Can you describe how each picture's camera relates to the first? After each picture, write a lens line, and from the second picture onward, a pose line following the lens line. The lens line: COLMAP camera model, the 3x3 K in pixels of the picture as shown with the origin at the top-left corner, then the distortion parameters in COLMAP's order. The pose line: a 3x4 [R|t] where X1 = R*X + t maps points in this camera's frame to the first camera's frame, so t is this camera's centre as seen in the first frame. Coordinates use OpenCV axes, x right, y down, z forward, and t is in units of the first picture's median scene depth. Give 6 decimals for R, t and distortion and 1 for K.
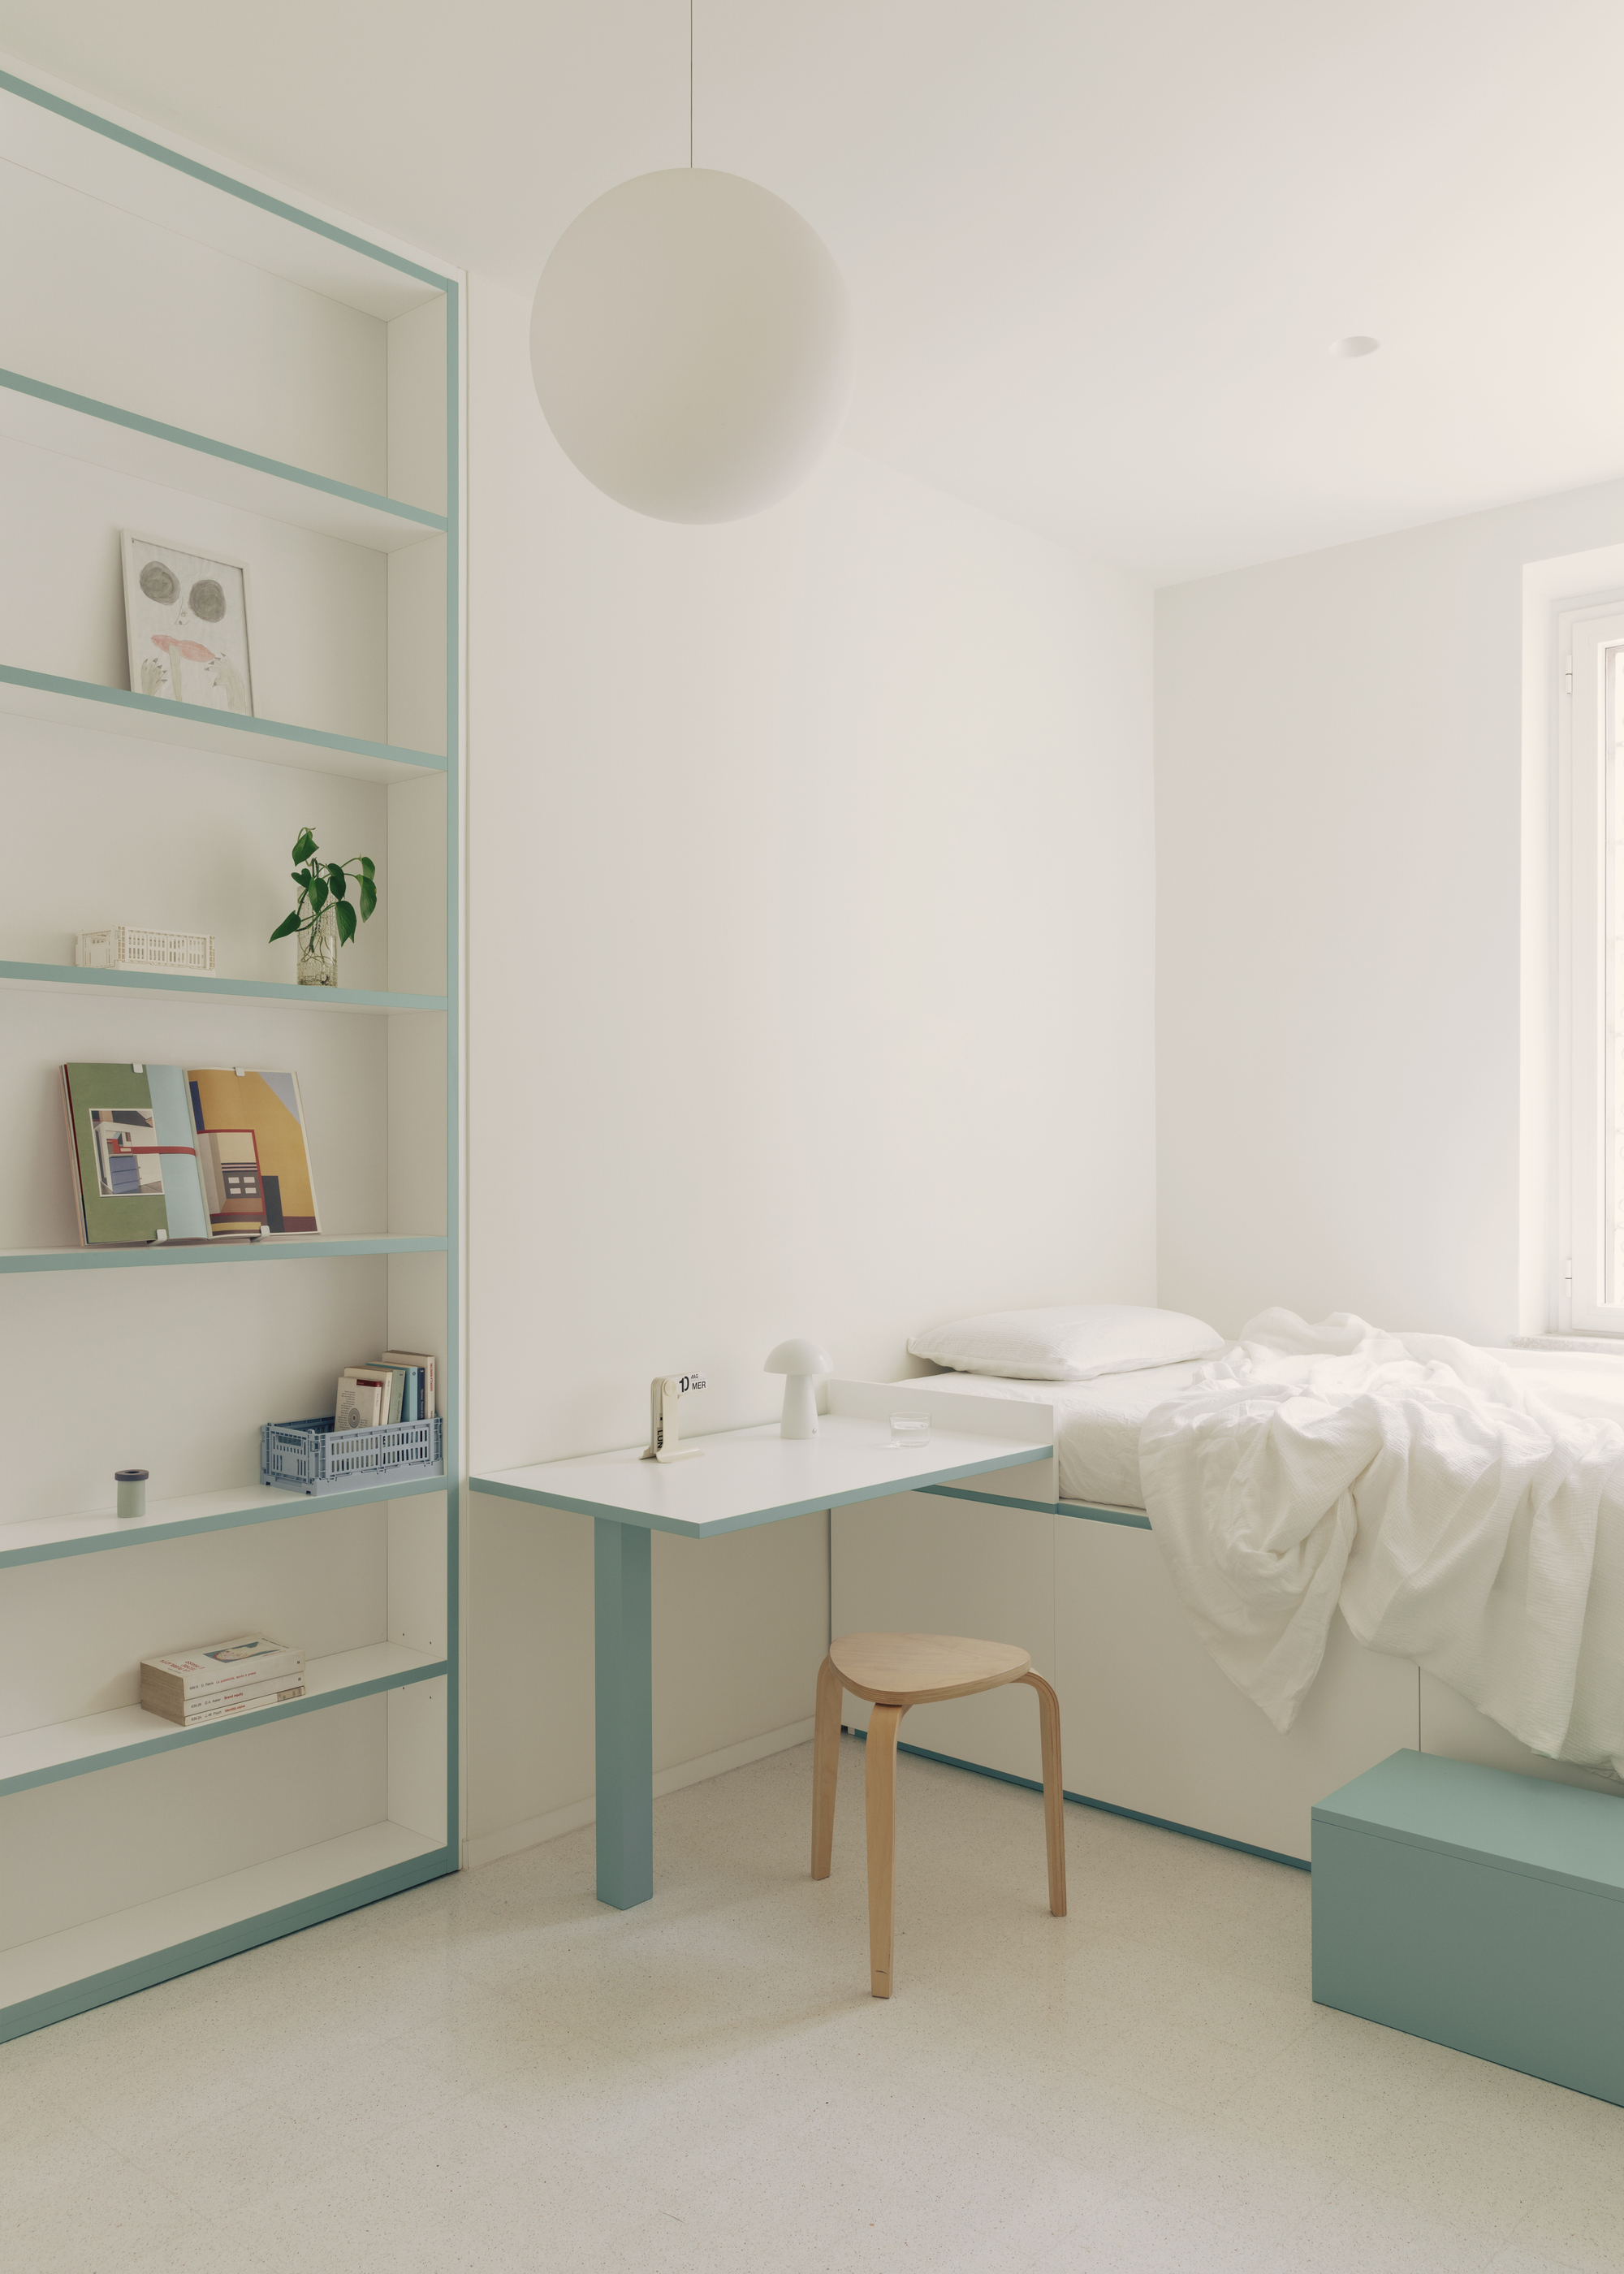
lens RADIAL K [[1732.8, 0, 812.0], [0, 1732.8, 1137.0], [0, 0, 1]] dist [0.003508, 0.001257]
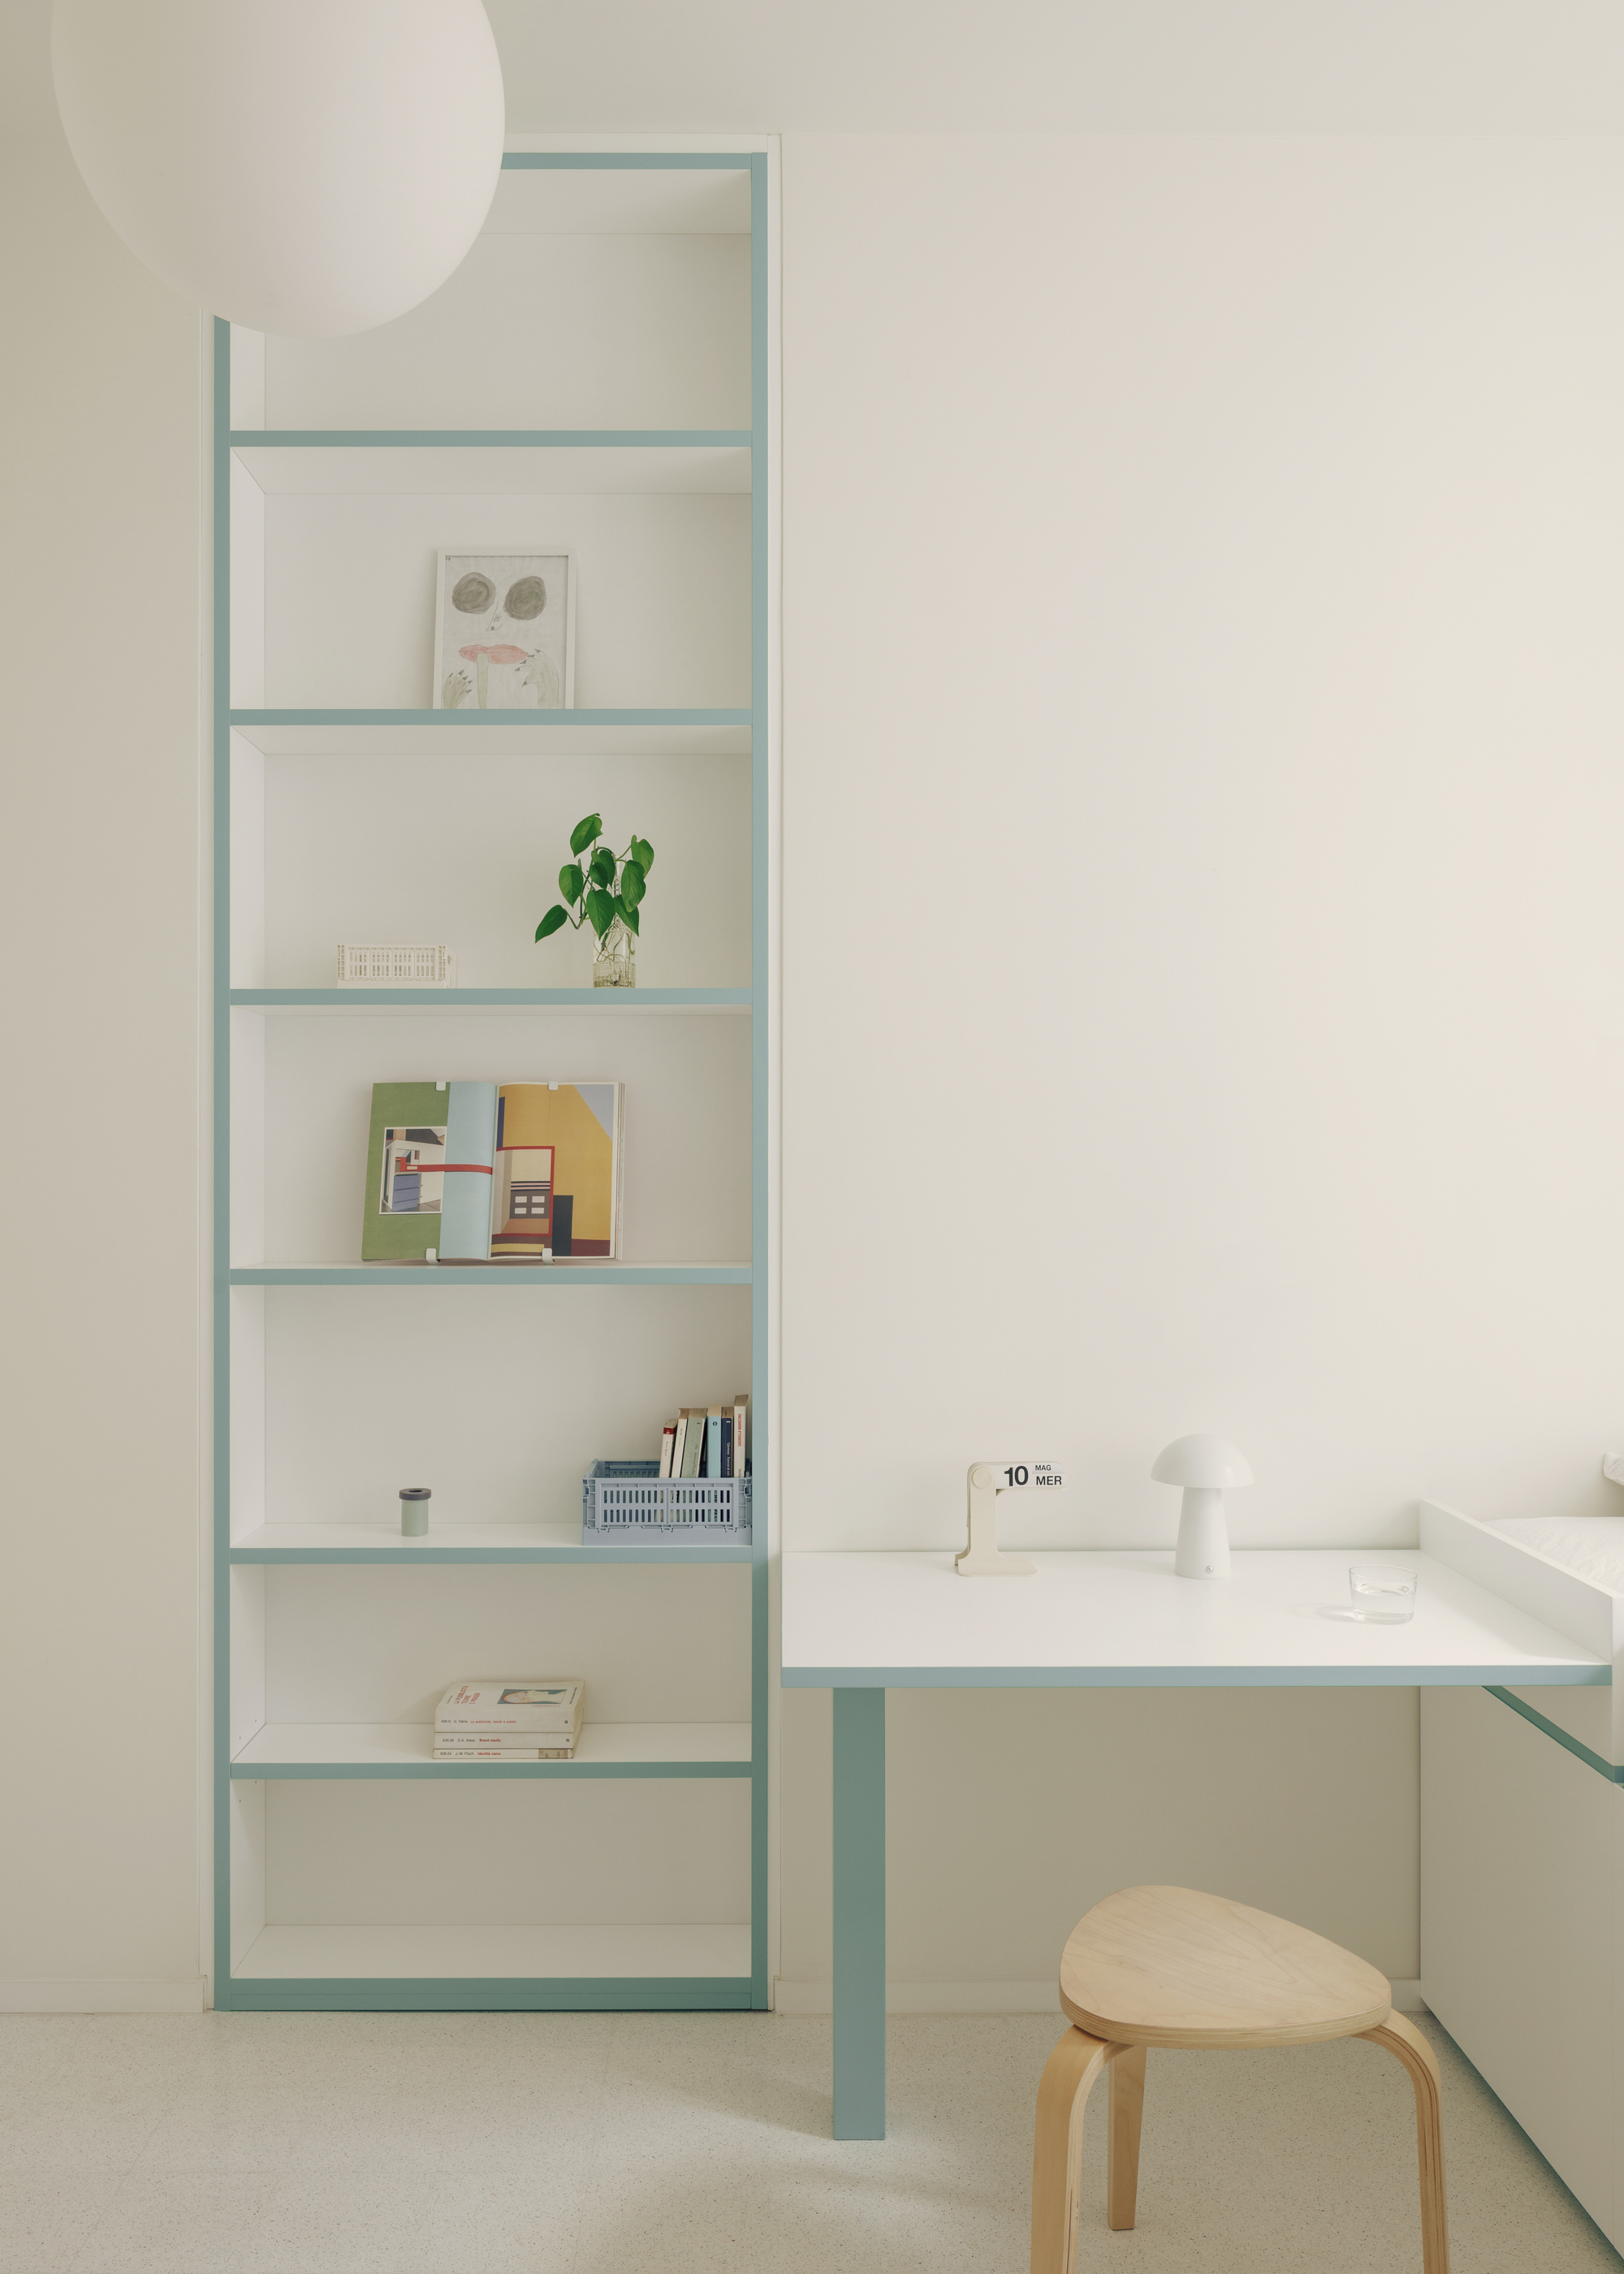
lens RADIAL K [[1657.6, 0, 809.8], [0, 1657.6, 1165.5], [0, 0, 1]] dist [-0.006703, -0.003245]
pose [[0.669442, -0.004746, -0.742849, 0.447460], [0.007453, 0.999972, 0.000329, 0.007128], [0.742827, -0.005757, 0.669459, 0.506819]]
